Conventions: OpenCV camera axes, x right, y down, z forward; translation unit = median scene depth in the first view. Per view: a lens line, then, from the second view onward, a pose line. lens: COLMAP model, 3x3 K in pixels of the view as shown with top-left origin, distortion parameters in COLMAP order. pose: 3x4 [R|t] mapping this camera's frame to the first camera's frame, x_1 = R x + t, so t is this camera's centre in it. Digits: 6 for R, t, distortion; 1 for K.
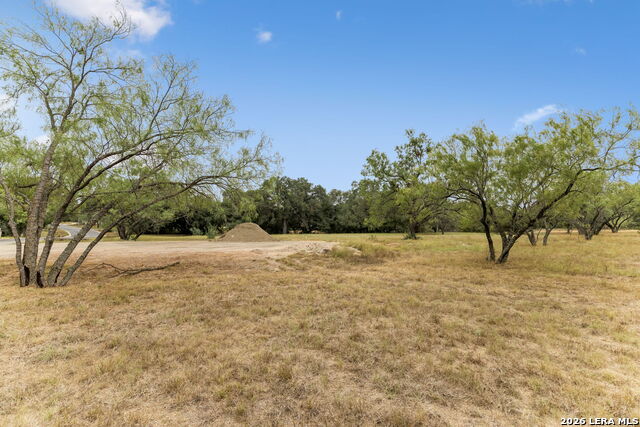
lens RADIAL K [[314.9, 0, 320.0], [0, 314.9, 213.5], [0, 0, 1]] dist [0.000441, -0.000258]
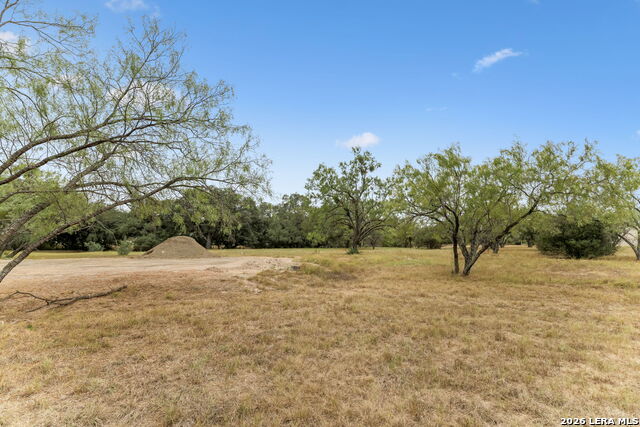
lens RADIAL K [[314.9, 0, 320.0], [0, 314.9, 213.5], [0, 0, 1]] dist [0.000441, -0.000258]
pose [[0.954773, 0.031036, 0.295711, -0.117444], [-0.016937, 0.998599, -0.050123, 0.004054], [-0.296852, 0.042847, 0.953962, 0.057973]]
